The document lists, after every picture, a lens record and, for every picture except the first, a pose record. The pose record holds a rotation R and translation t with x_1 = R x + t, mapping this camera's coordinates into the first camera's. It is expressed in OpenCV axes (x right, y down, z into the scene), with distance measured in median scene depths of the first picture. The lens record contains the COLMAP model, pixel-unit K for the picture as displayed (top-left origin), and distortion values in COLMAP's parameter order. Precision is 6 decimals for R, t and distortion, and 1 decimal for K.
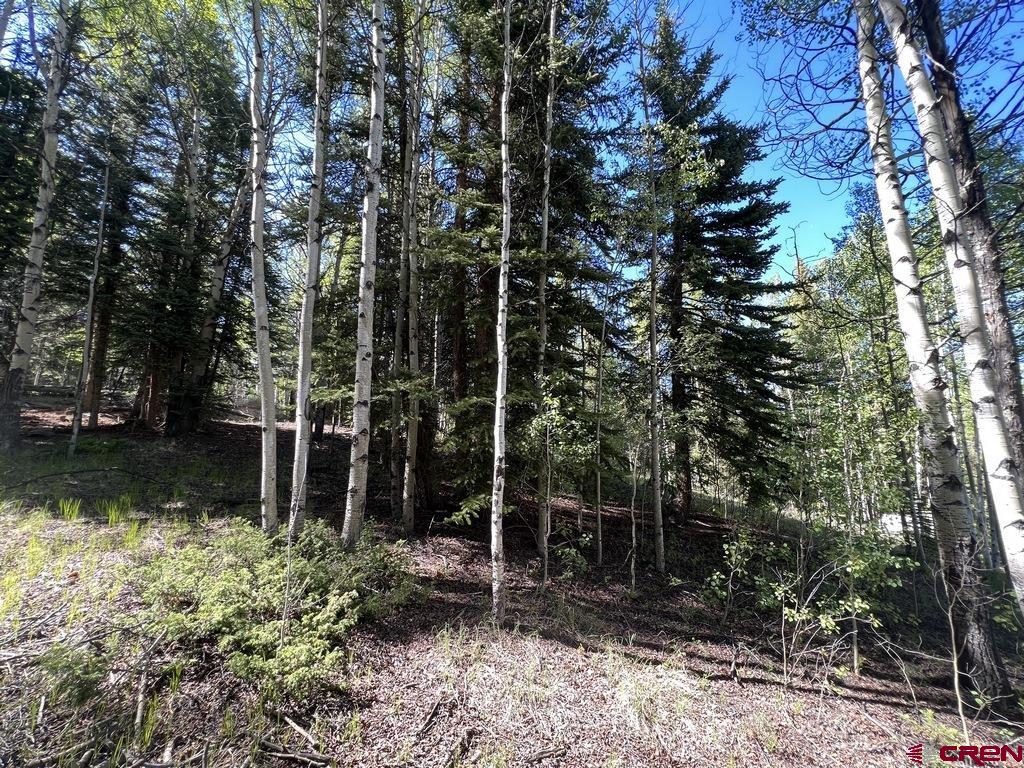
lens RADIAL K [[414.2, 0, 512.0], [0, 414.2, 384.0], [0, 0, 1]] dist [0.000548, 0.000170]
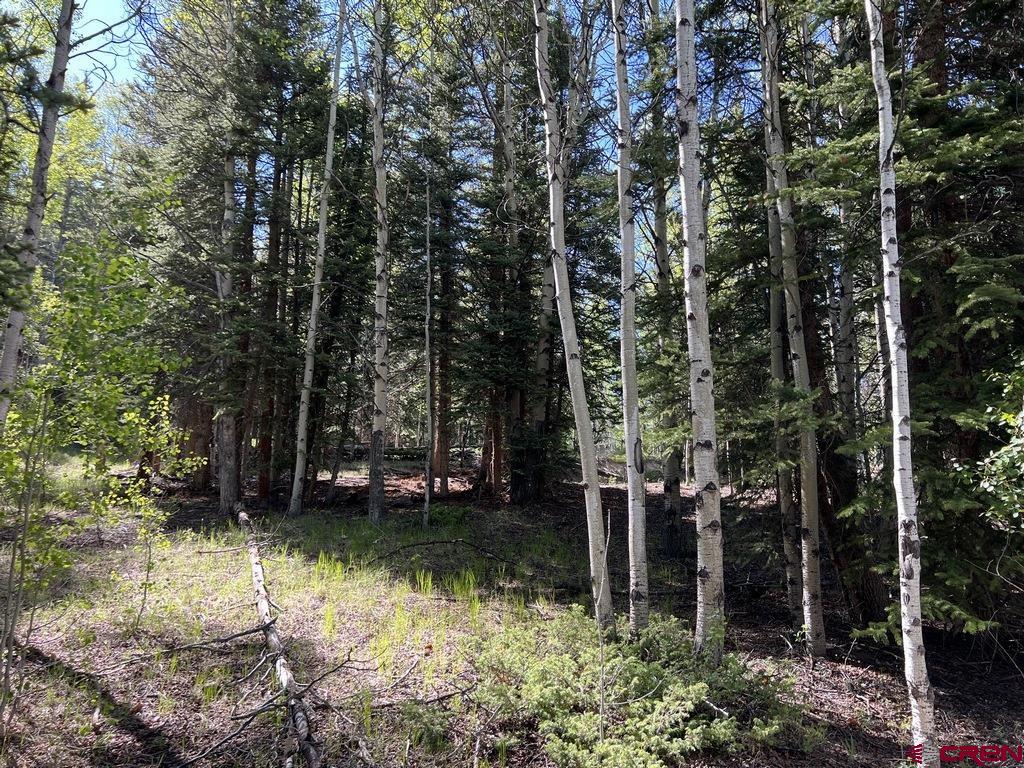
lens RADIAL K [[783.8, 0, 519.5], [0, 783.8, 379.5], [0, 0, 1]] dist [0.040610, -0.008064]
pose [[0.759361, -0.117317, -0.640006, 0.229190], [0.094209, 0.993070, -0.070257, 0.001382], [0.643813, -0.006944, 0.765152, -0.168920]]
